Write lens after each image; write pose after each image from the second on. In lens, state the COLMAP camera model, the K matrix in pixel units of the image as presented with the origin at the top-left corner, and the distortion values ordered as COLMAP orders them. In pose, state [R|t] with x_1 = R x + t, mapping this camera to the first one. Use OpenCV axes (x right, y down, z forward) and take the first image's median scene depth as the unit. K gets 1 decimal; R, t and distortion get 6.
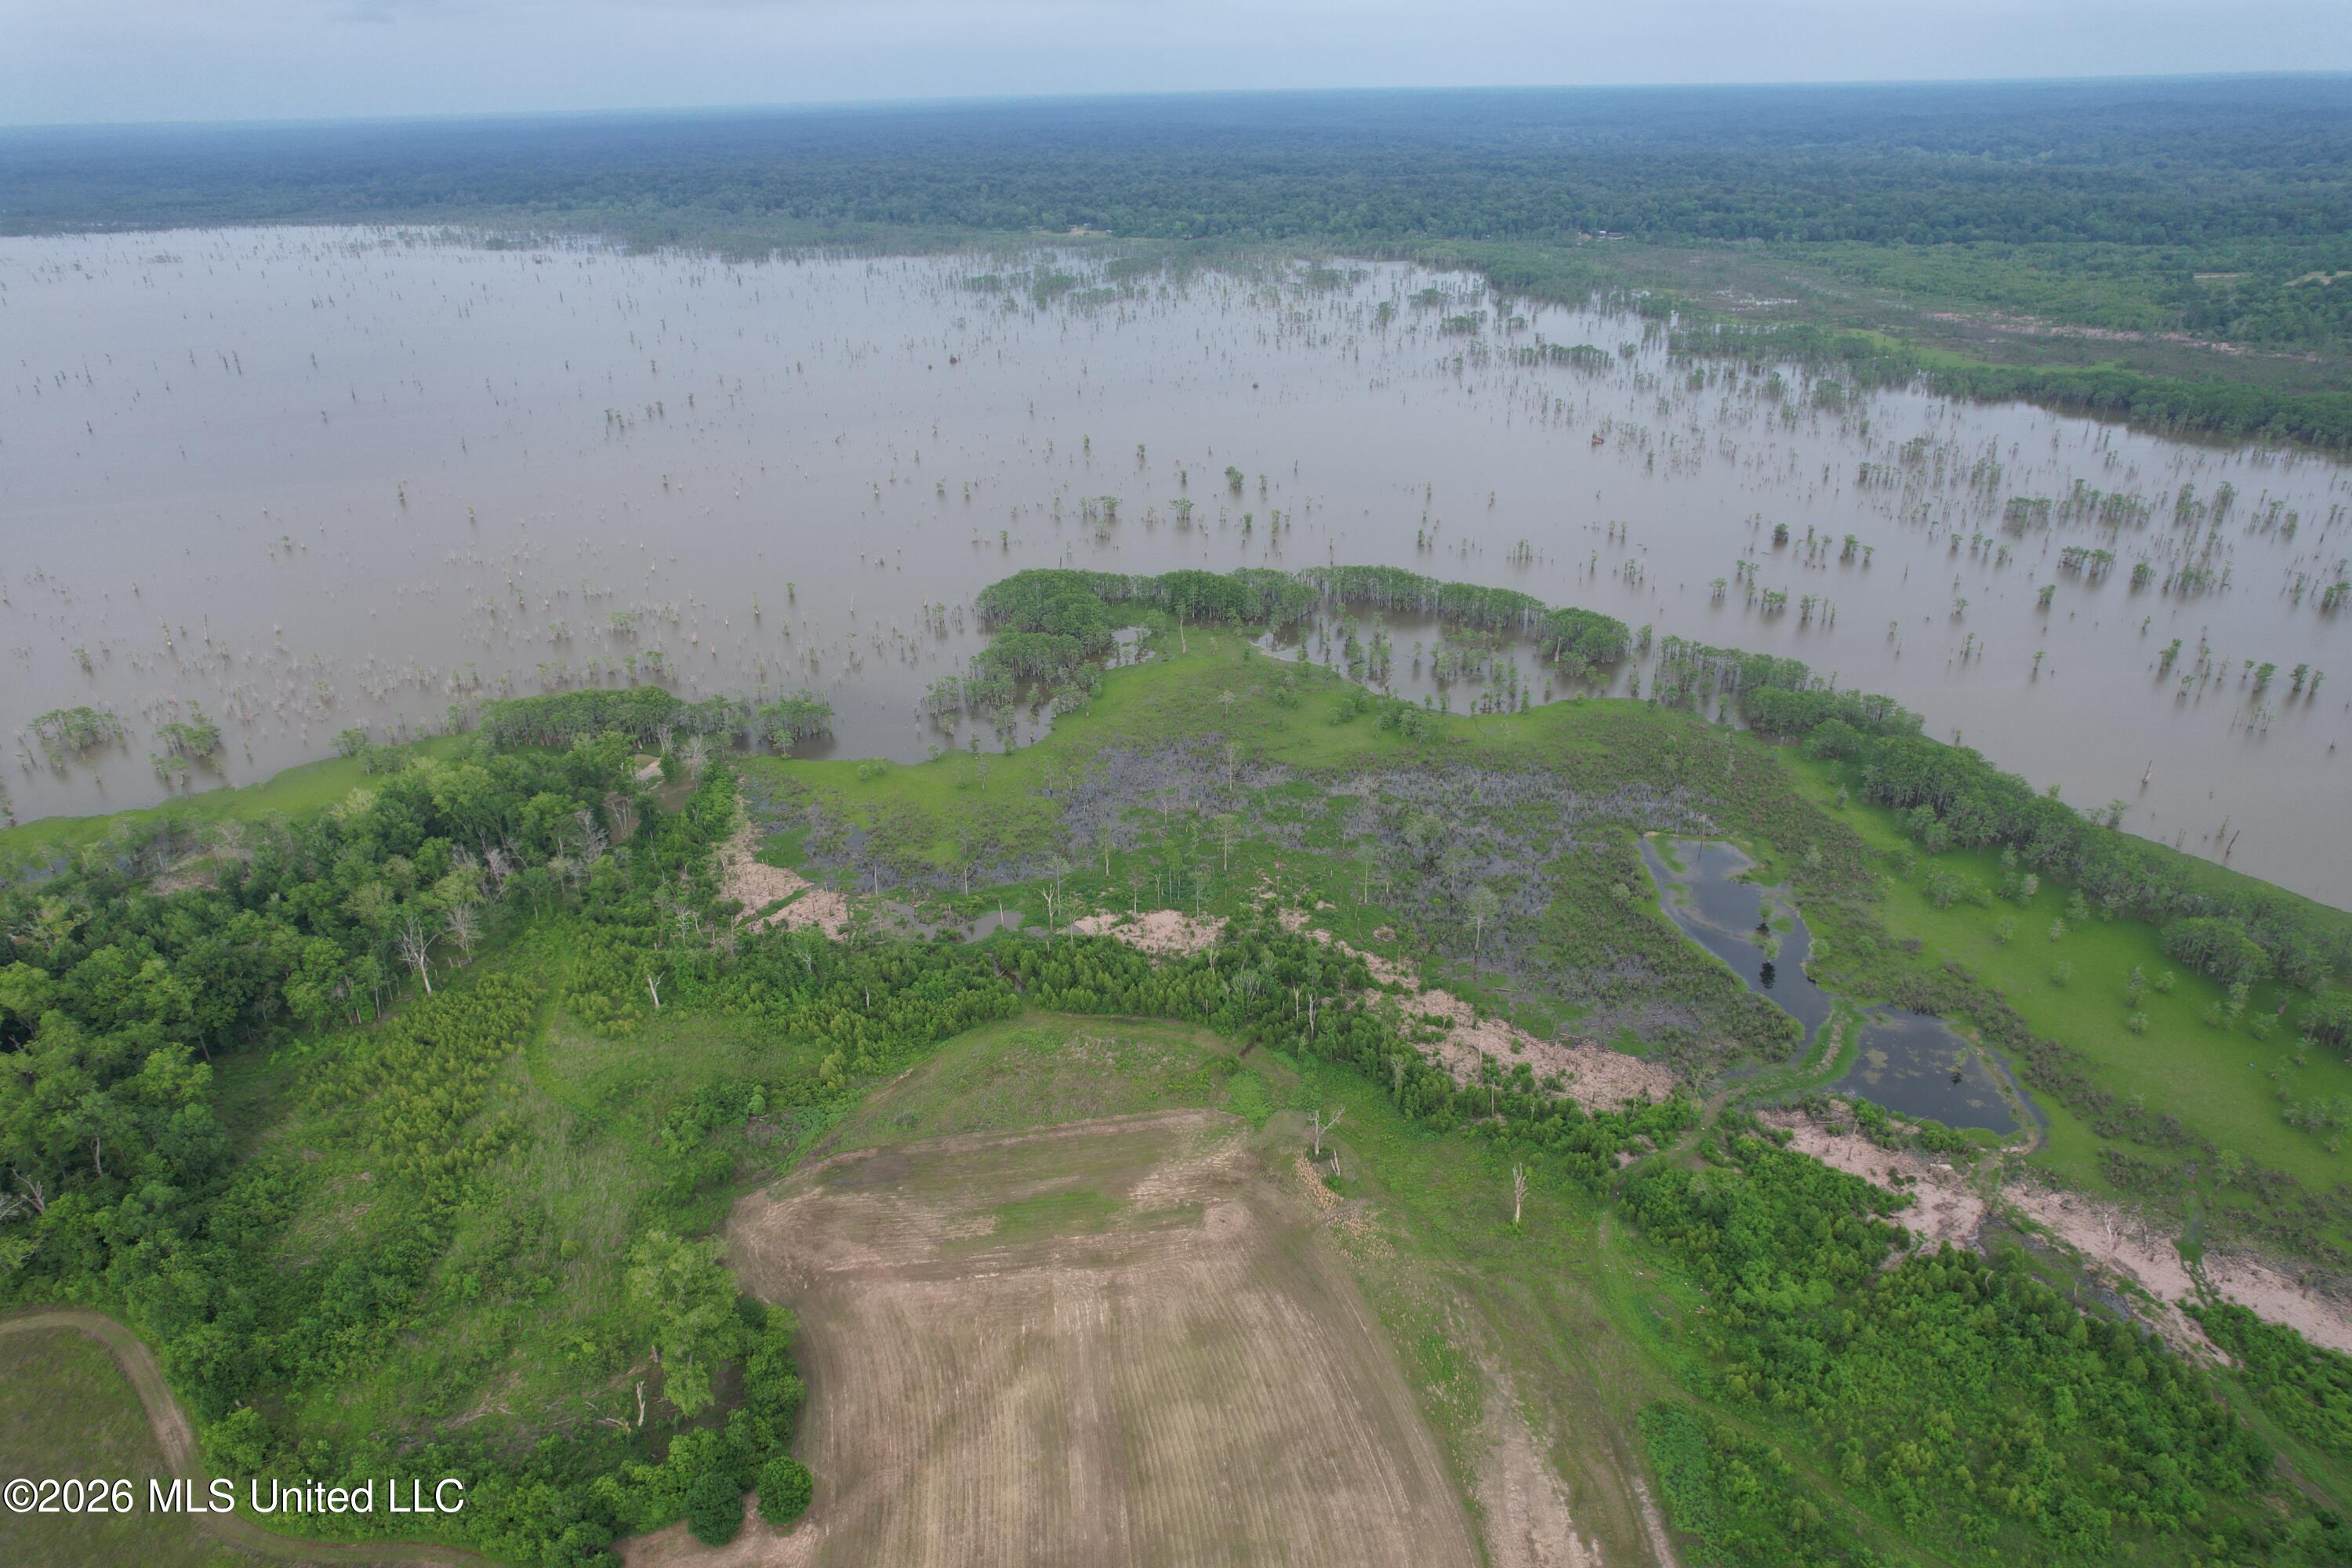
lens RADIAL K [[1503.0, 0, 1176.5], [0, 1503.0, 792.5], [0, 0, 1]] dist [-0.074033, 0.068735]
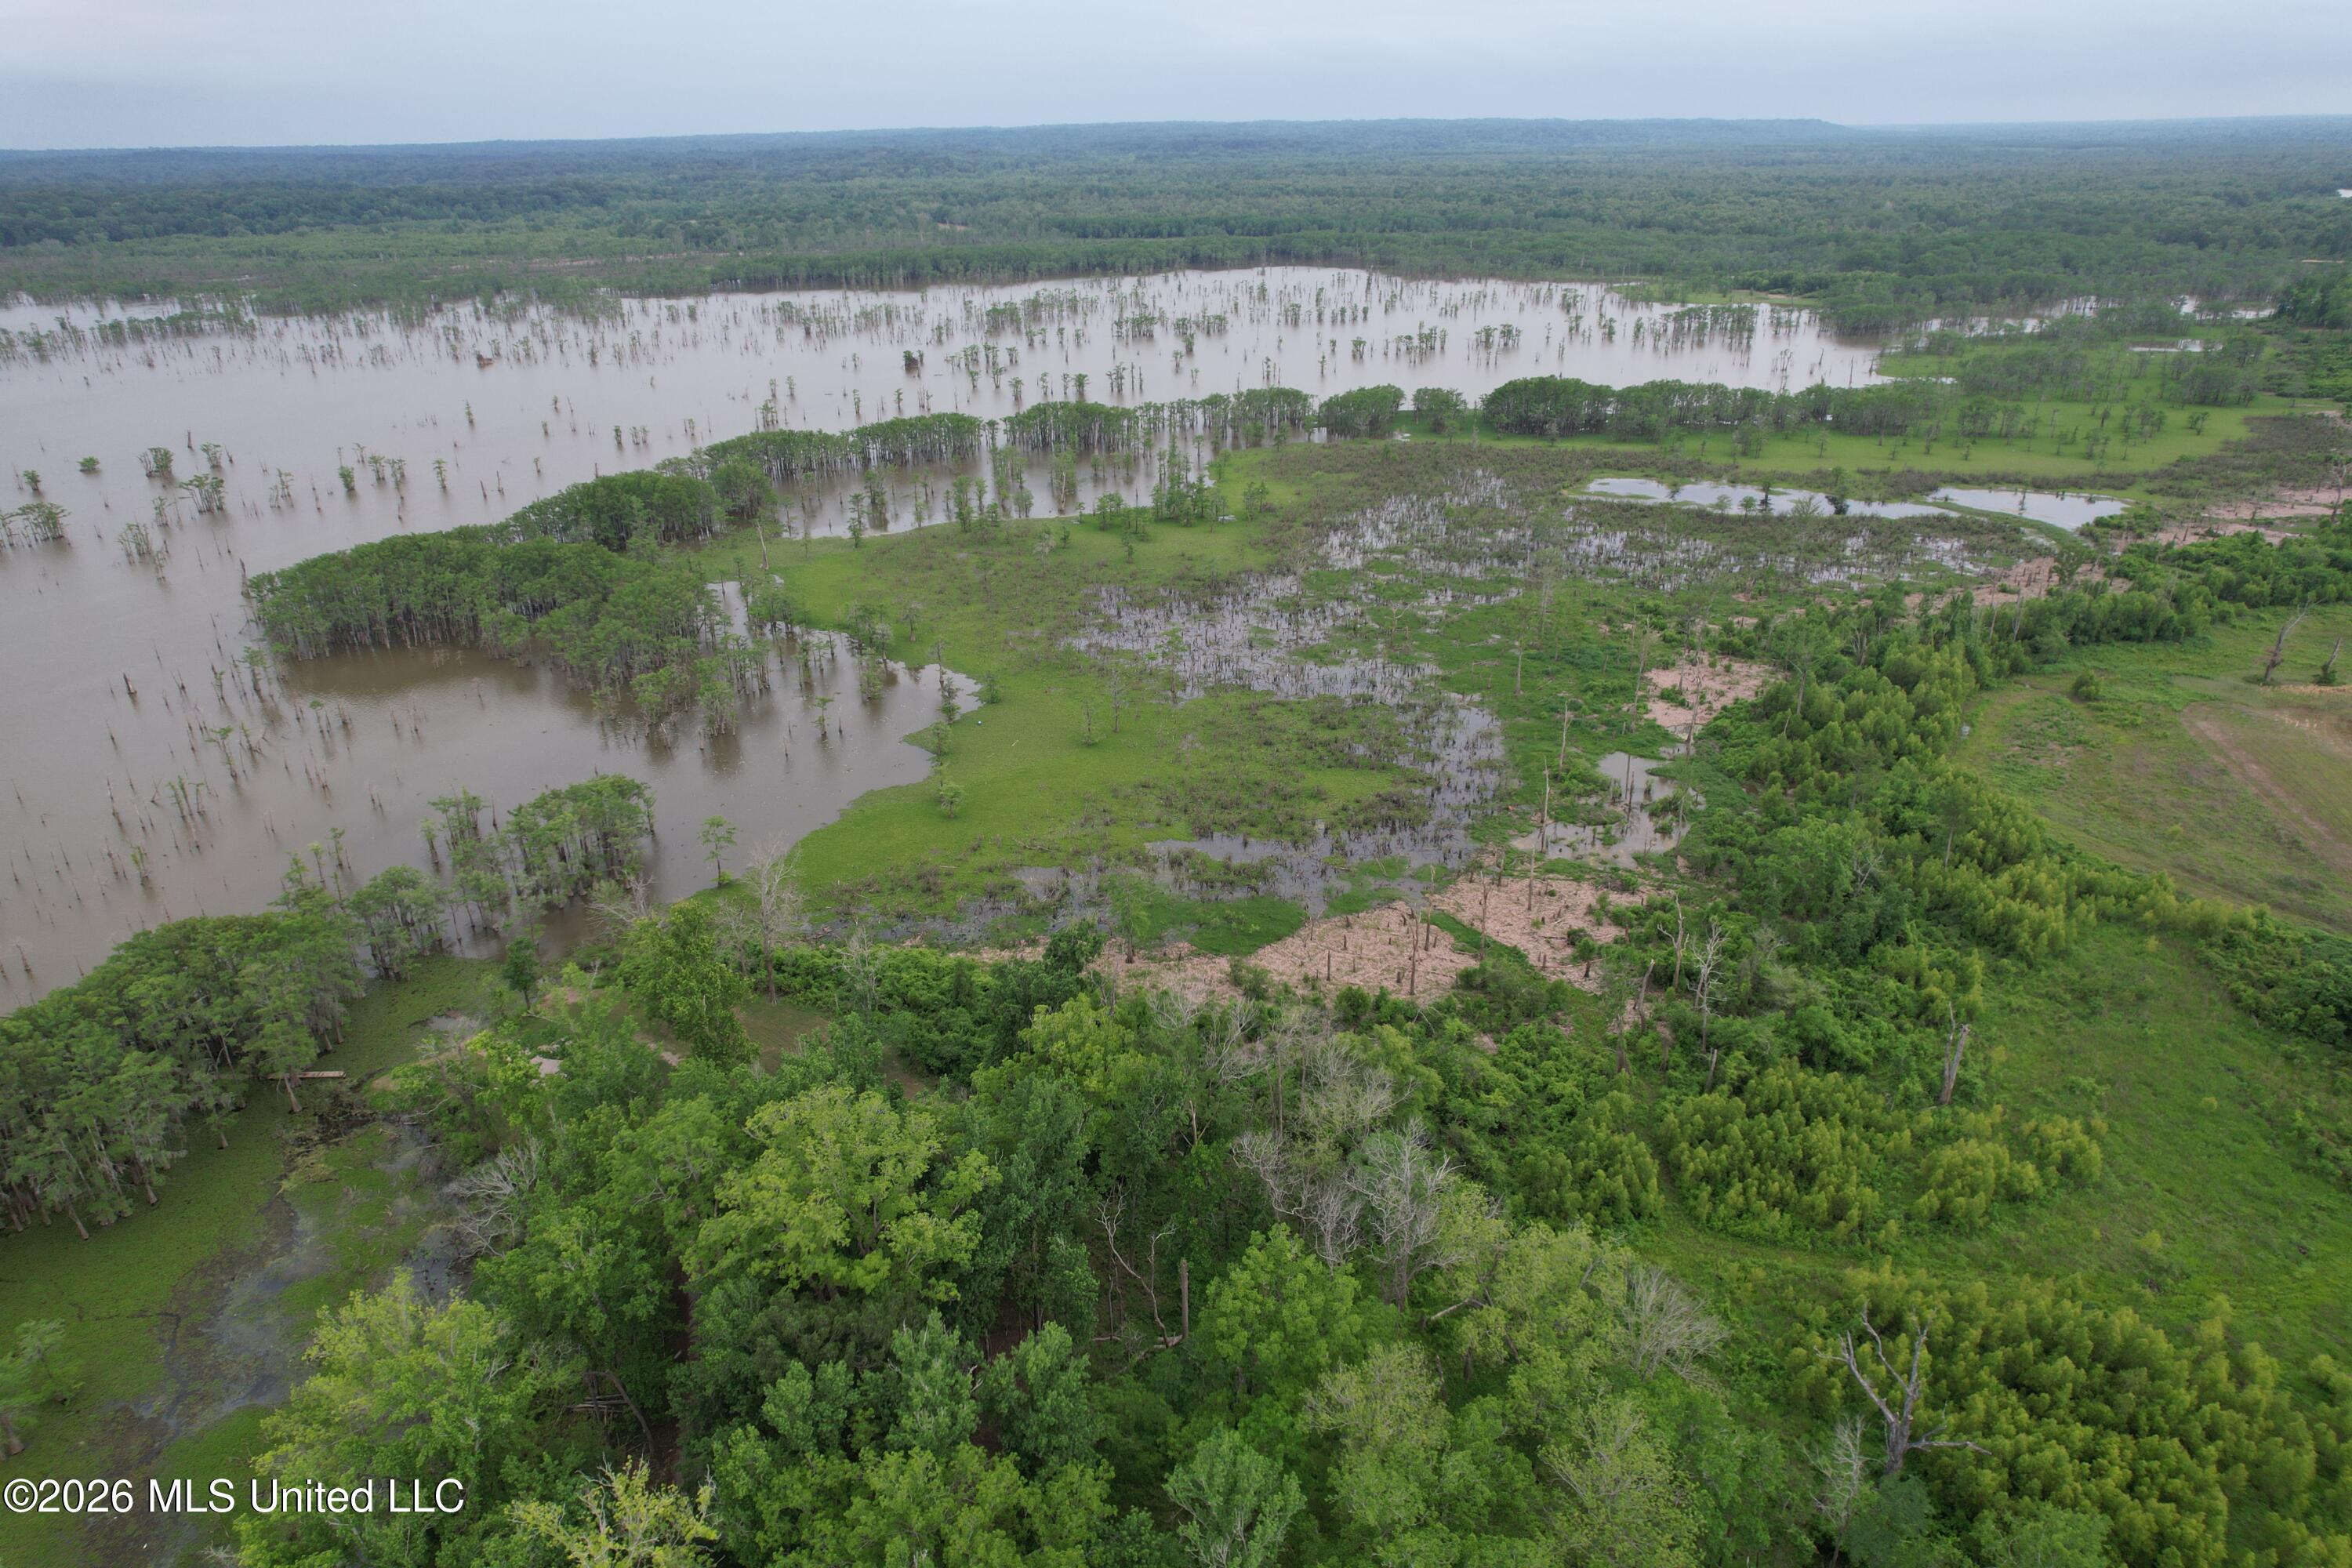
lens RADIAL K [[1503.0, 0, 1172.1], [0, 1503.0, 797.7], [0, 0, 1]] dist [-0.074033, 0.068735]
pose [[0.394094, -0.367776, 0.842277, -0.772065], [0.407387, 0.891397, 0.198612, -0.105655], [-0.823848, 0.264861, 0.501122, 0.969597]]
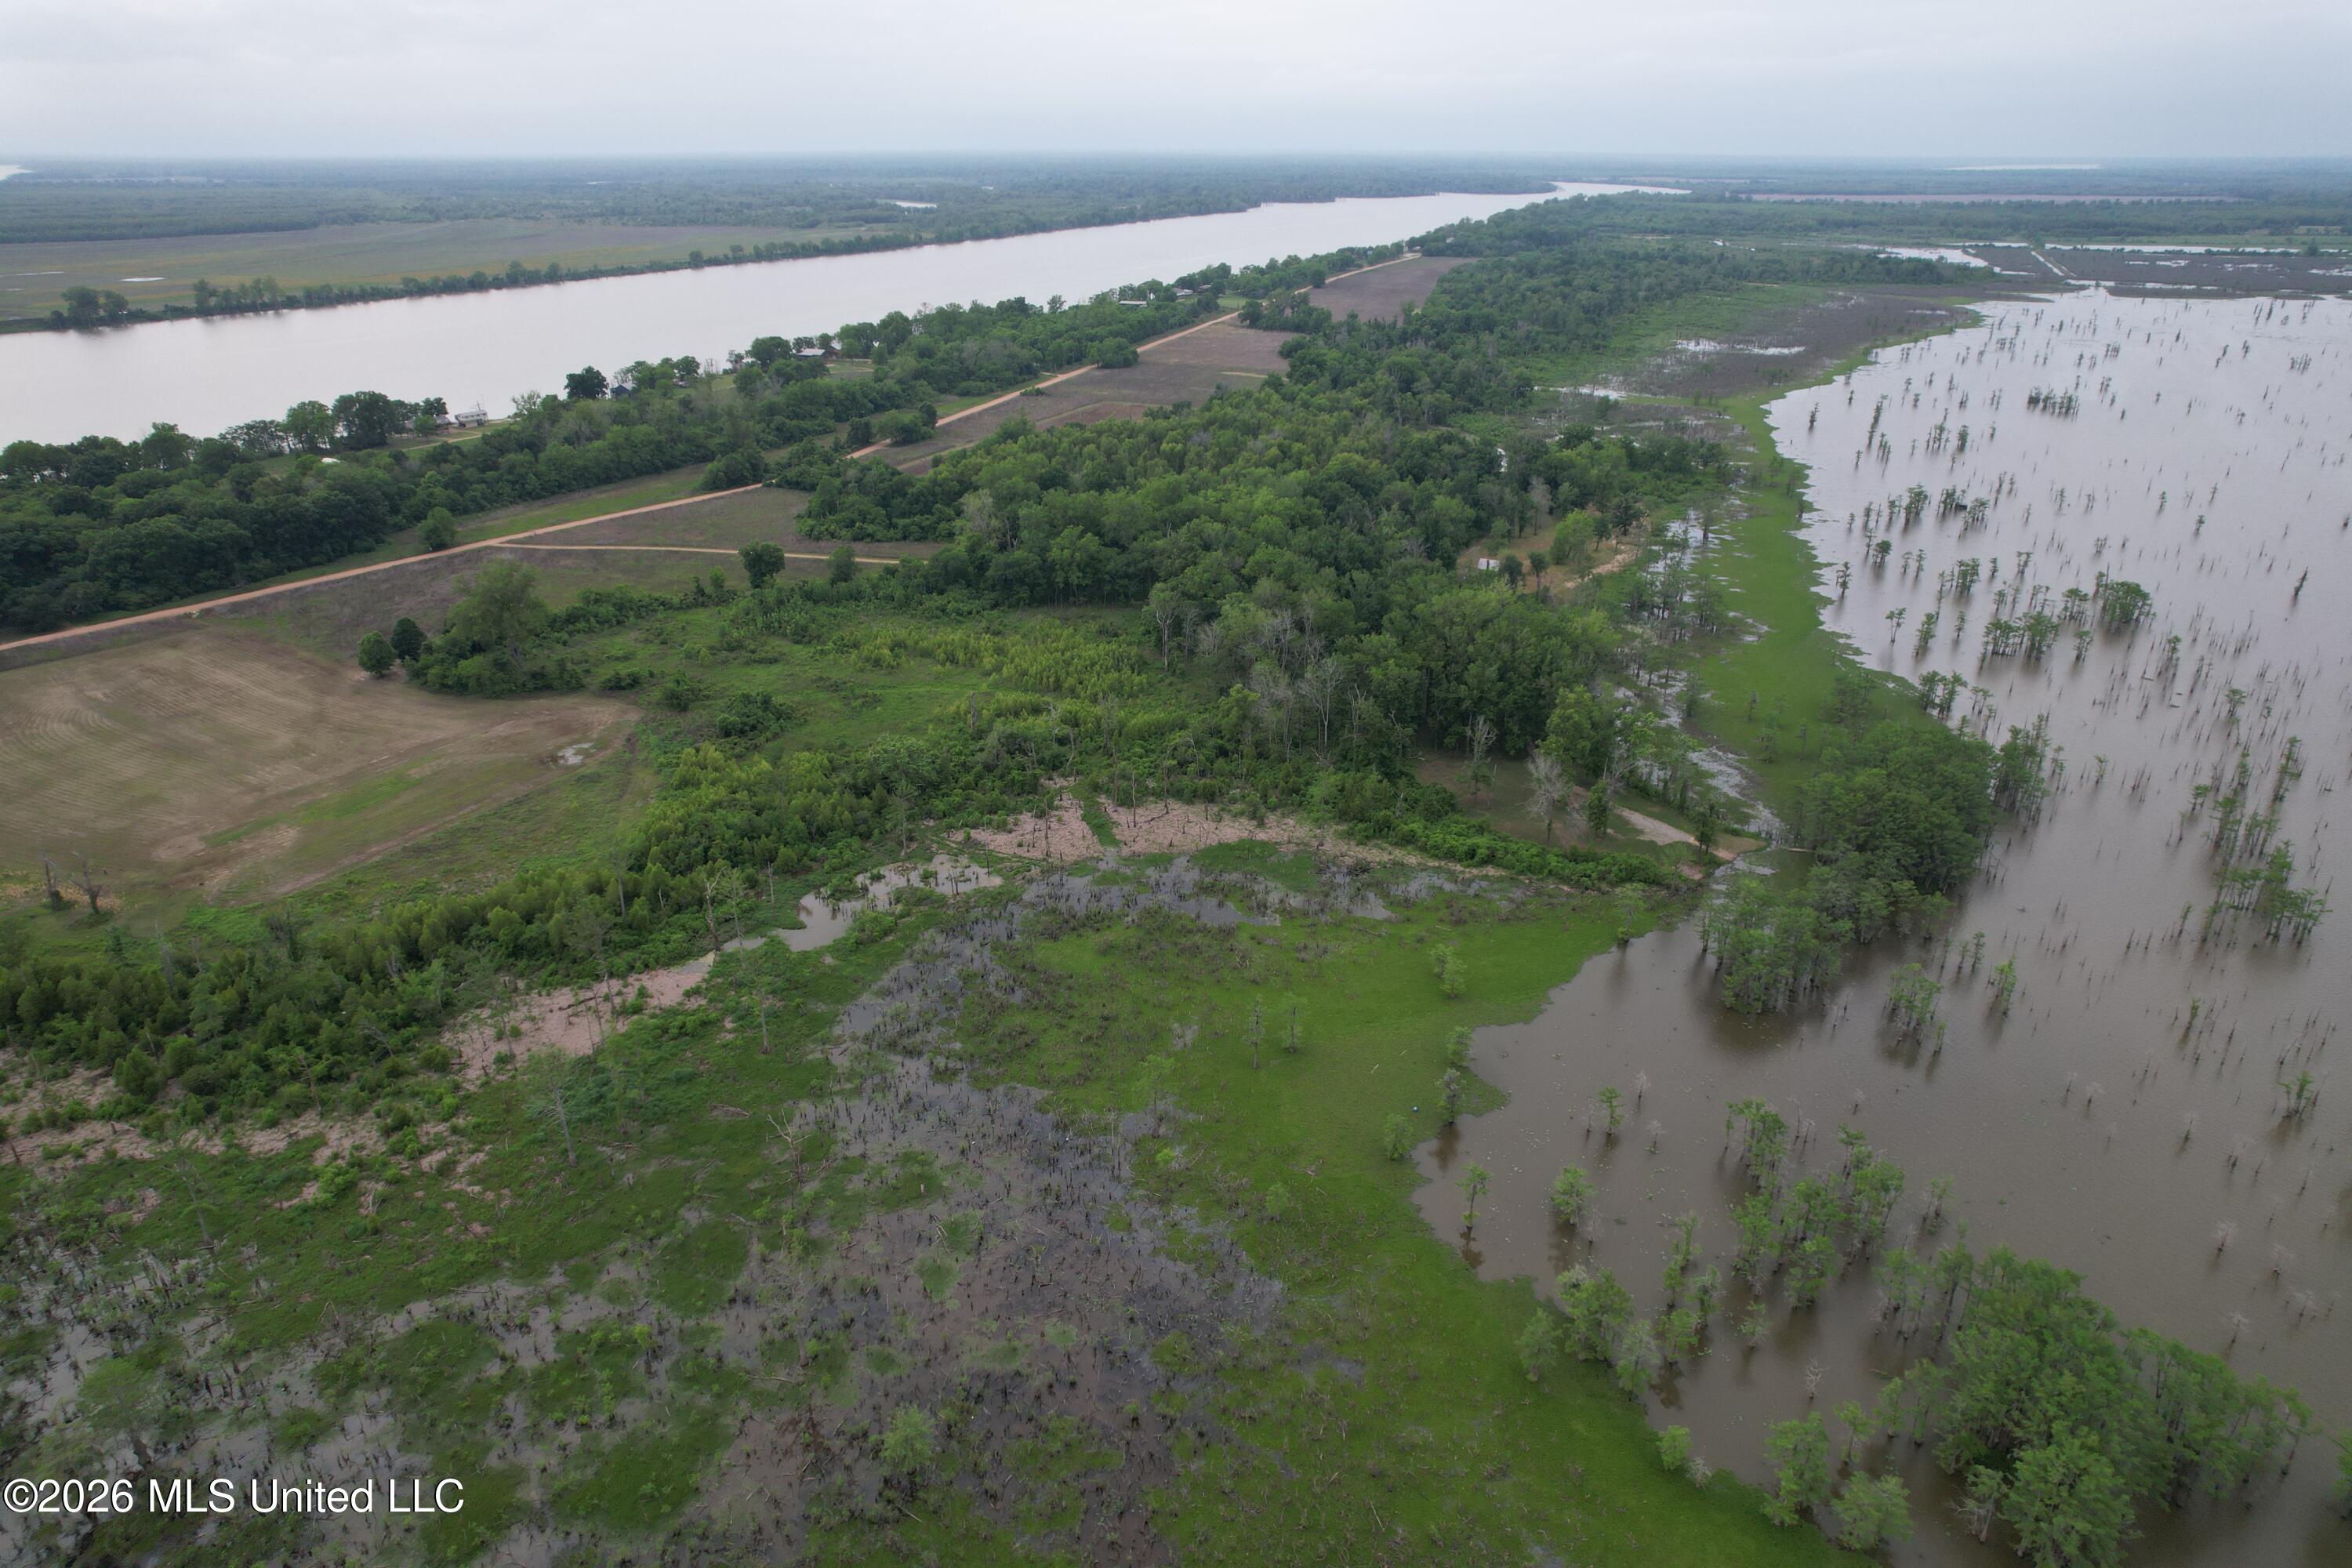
lens RADIAL K [[1503.0, 0, 1182.2], [0, 1503.0, 798.6], [0, 0, 1]] dist [-0.074033, 0.068735]
pose [[-0.621519, 0.338780, -0.706359, 0.242184], [-0.327952, 0.706332, 0.627329, -0.455746], [0.711451, 0.621549, -0.327895, 1.450428]]
